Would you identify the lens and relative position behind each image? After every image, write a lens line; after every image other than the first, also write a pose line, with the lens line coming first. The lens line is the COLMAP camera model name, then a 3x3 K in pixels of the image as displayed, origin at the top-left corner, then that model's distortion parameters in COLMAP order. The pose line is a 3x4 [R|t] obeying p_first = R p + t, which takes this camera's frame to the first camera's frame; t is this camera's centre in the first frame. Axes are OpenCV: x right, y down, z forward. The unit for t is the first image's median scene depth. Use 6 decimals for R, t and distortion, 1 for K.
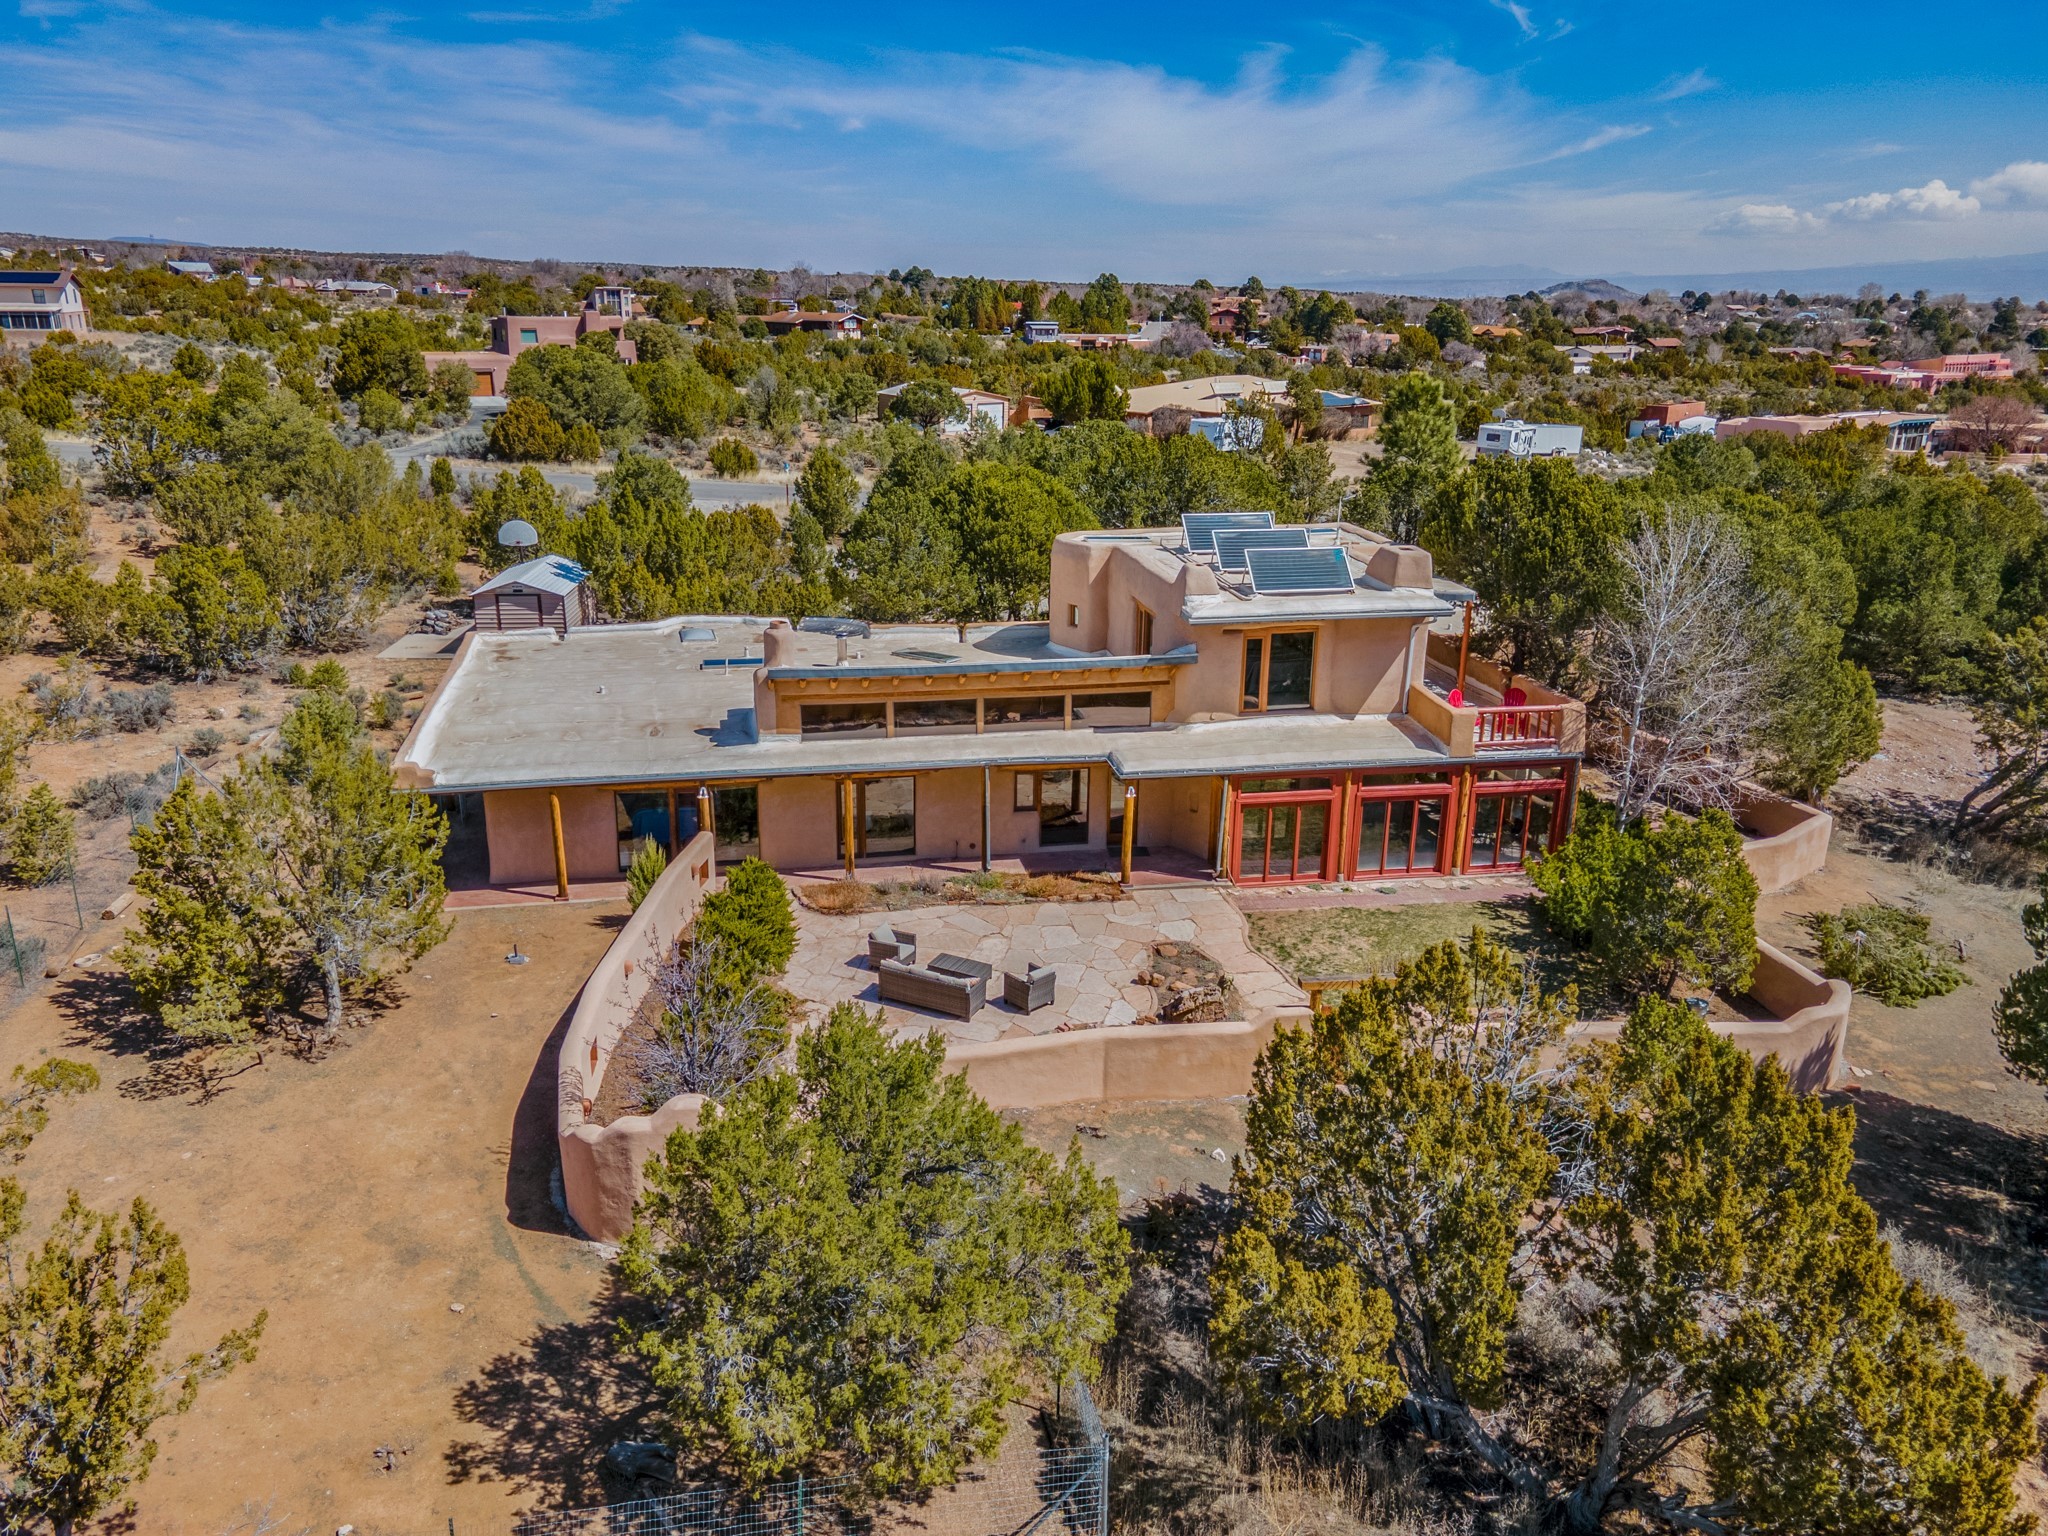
lens RADIAL K [[1493.6, 0, 1018.5], [0, 1493.6, 774.9], [0, 0, 1]] dist [0.018344, 0.041758]
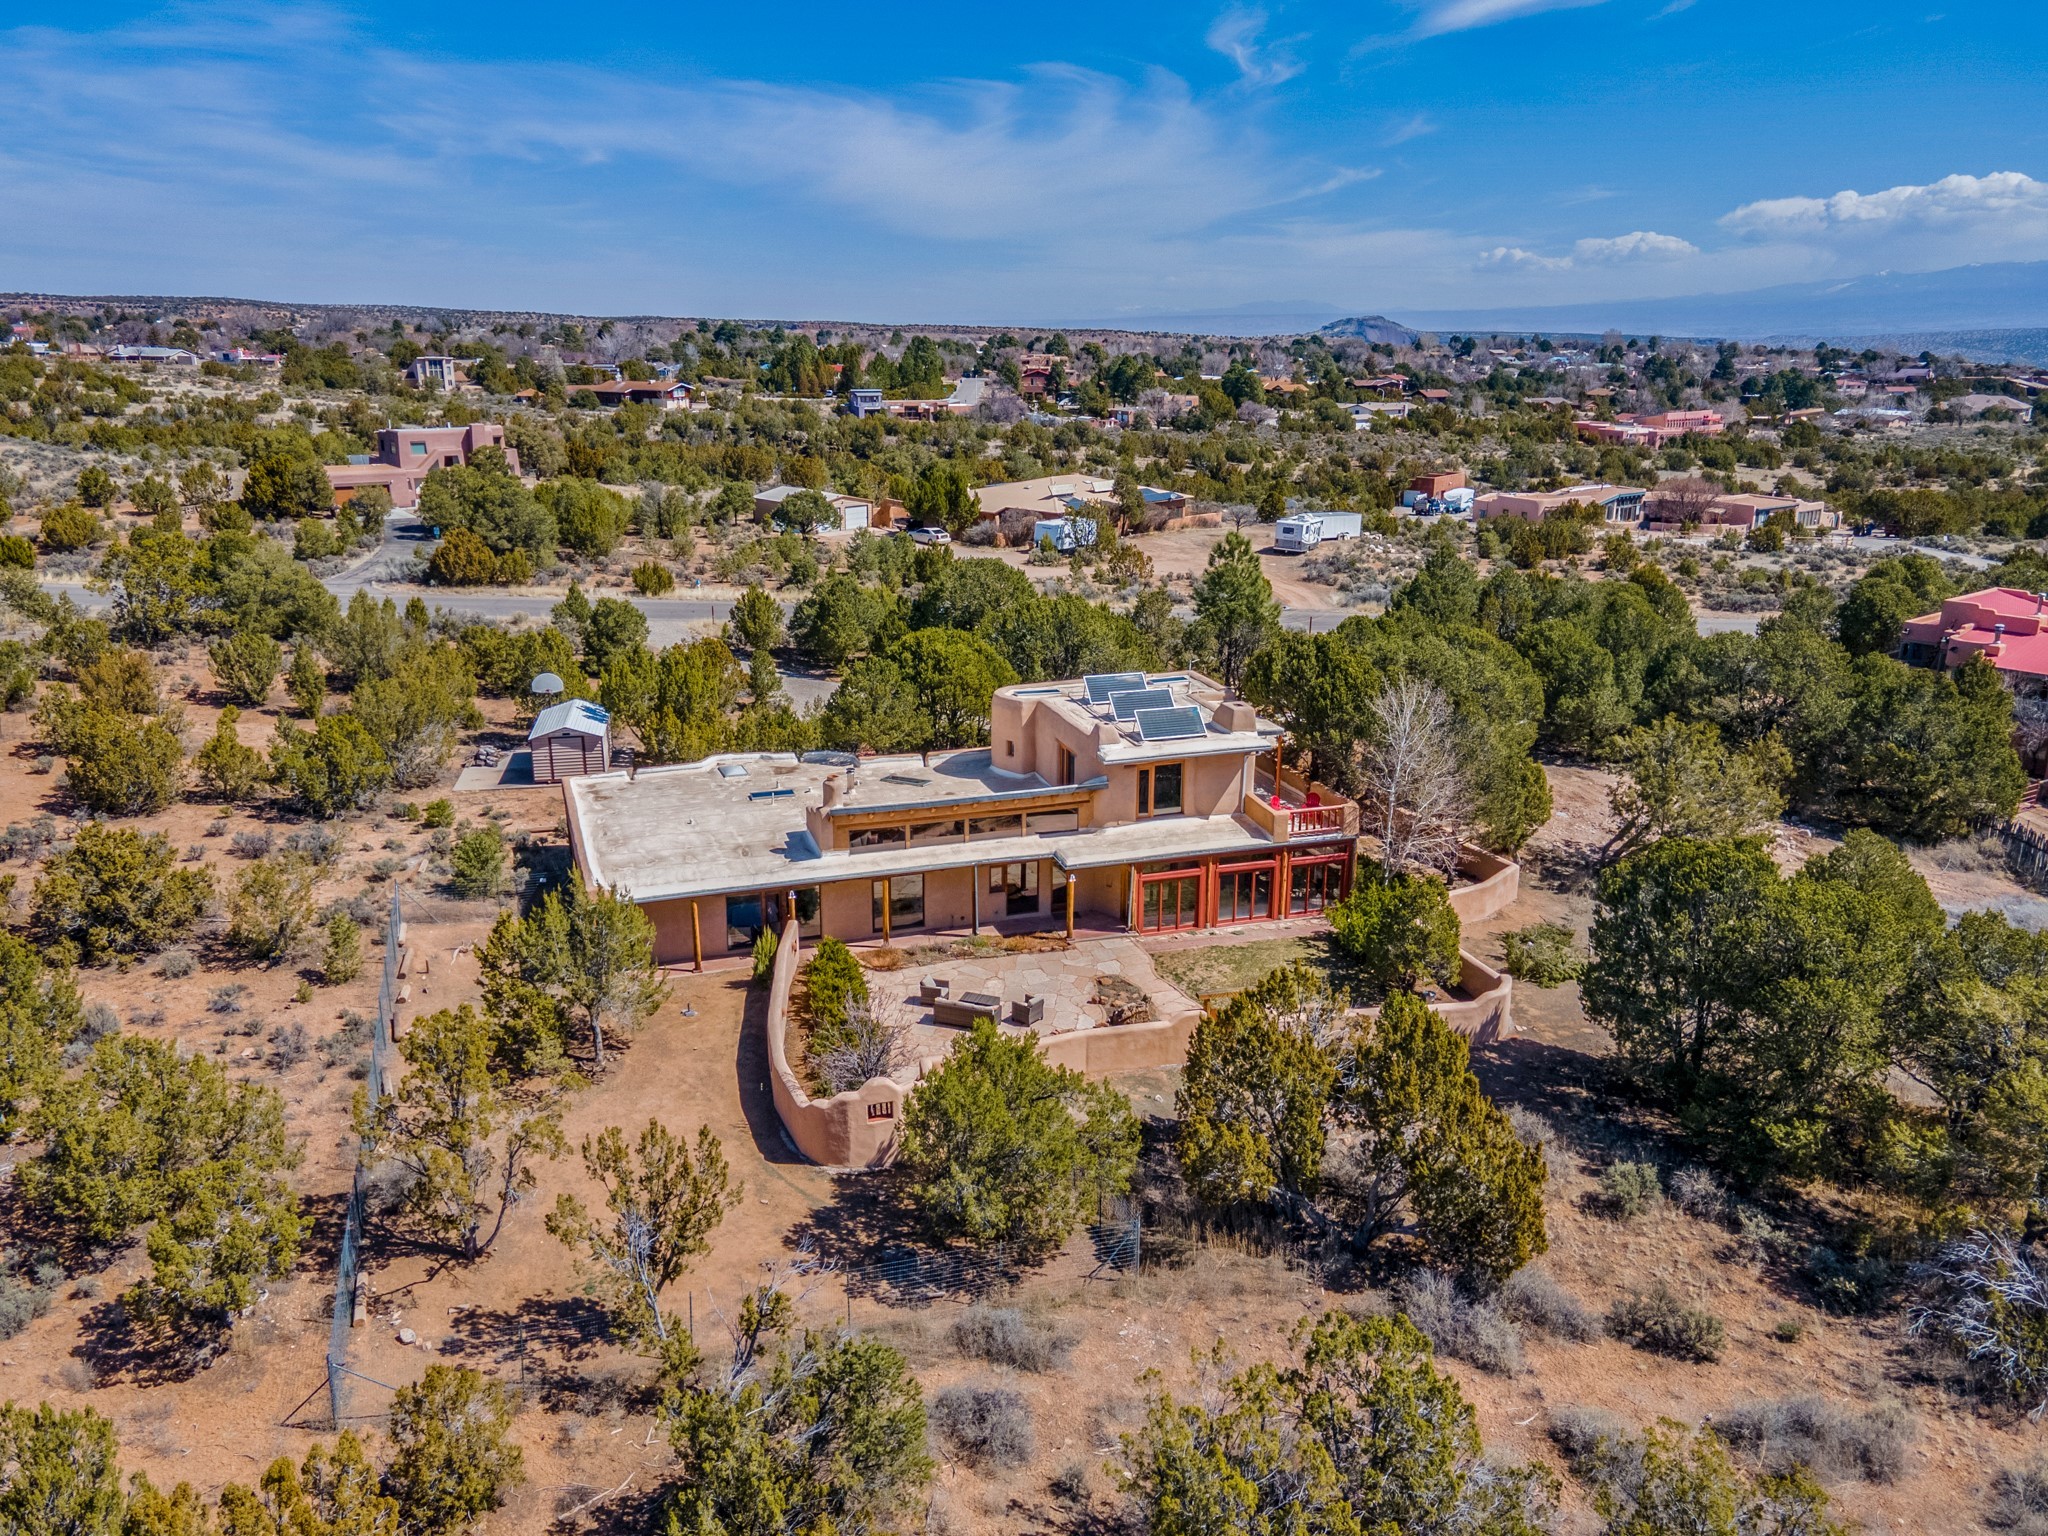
lens RADIAL K [[1493.6, 0, 1018.5], [0, 1493.6, 777.0], [0, 0, 1]] dist [0.018344, 0.041758]
pose [[0.991918, -0.044916, 0.118662, -0.104423], [0.047430, 0.998704, -0.018448, -0.044676], [-0.117680, 0.023927, 0.992763, -0.341579]]
